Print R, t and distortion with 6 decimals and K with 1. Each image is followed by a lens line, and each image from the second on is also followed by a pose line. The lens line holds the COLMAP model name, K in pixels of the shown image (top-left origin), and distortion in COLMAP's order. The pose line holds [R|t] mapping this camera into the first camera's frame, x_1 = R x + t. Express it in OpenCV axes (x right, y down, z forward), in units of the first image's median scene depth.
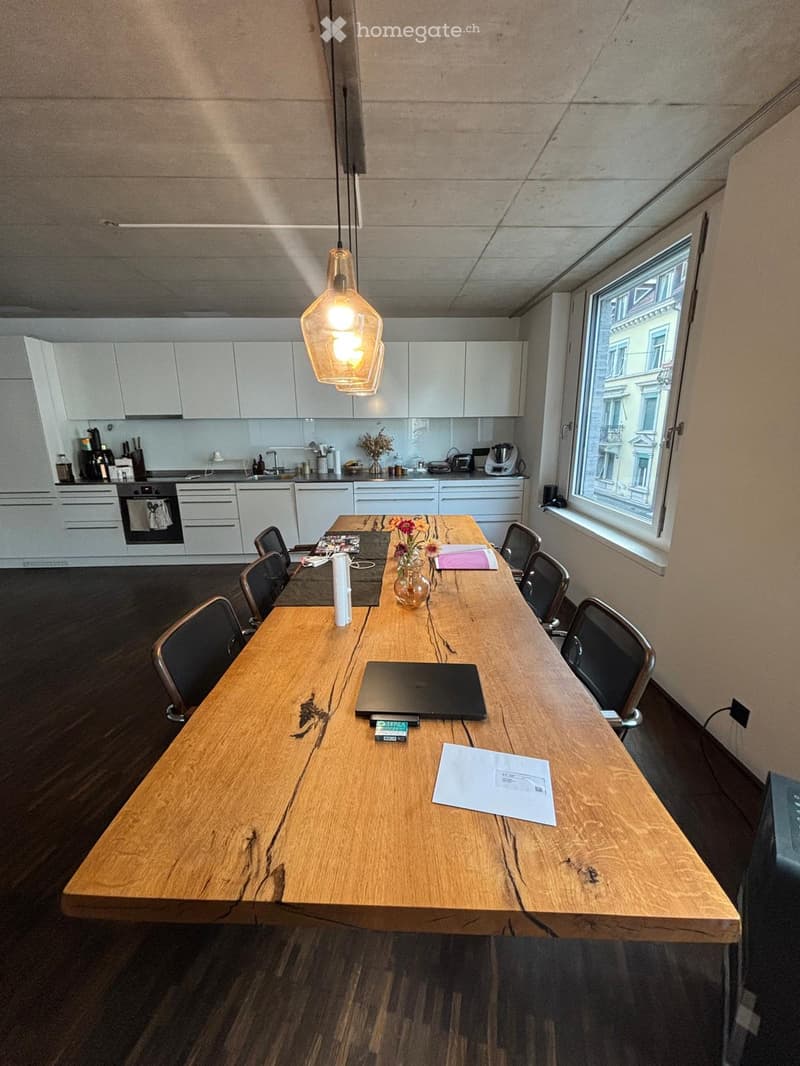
lens RADIAL K [[425.4, 0, 404.0], [0, 425.4, 531.9], [0, 0, 1]] dist [-0.005769, 0.000280]
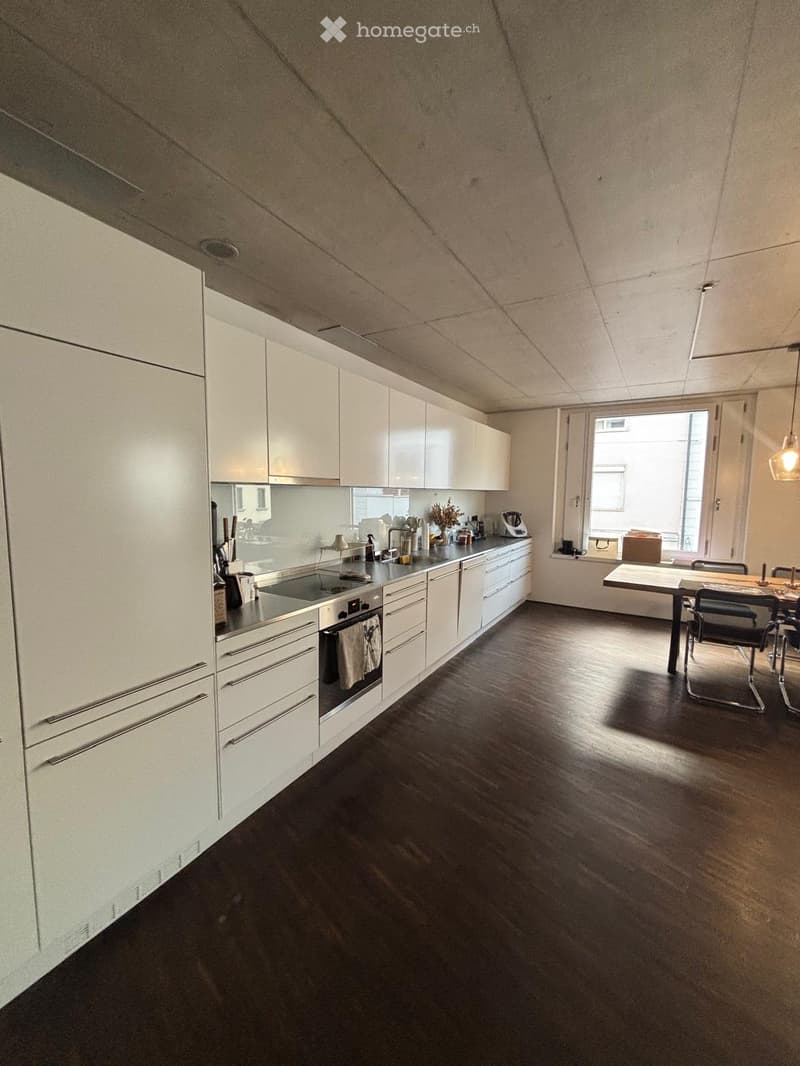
lens RADIAL K [[425.4, 0, 404.0], [0, 425.4, 531.9], [0, 0, 1]] dist [-0.005769, 0.000280]
pose [[0.554821, -0.062792, 0.829597, -0.992222], [0.187666, 0.980894, -0.051264, -0.148112], [-0.810528, 0.184130, 0.556004, 0.589326]]
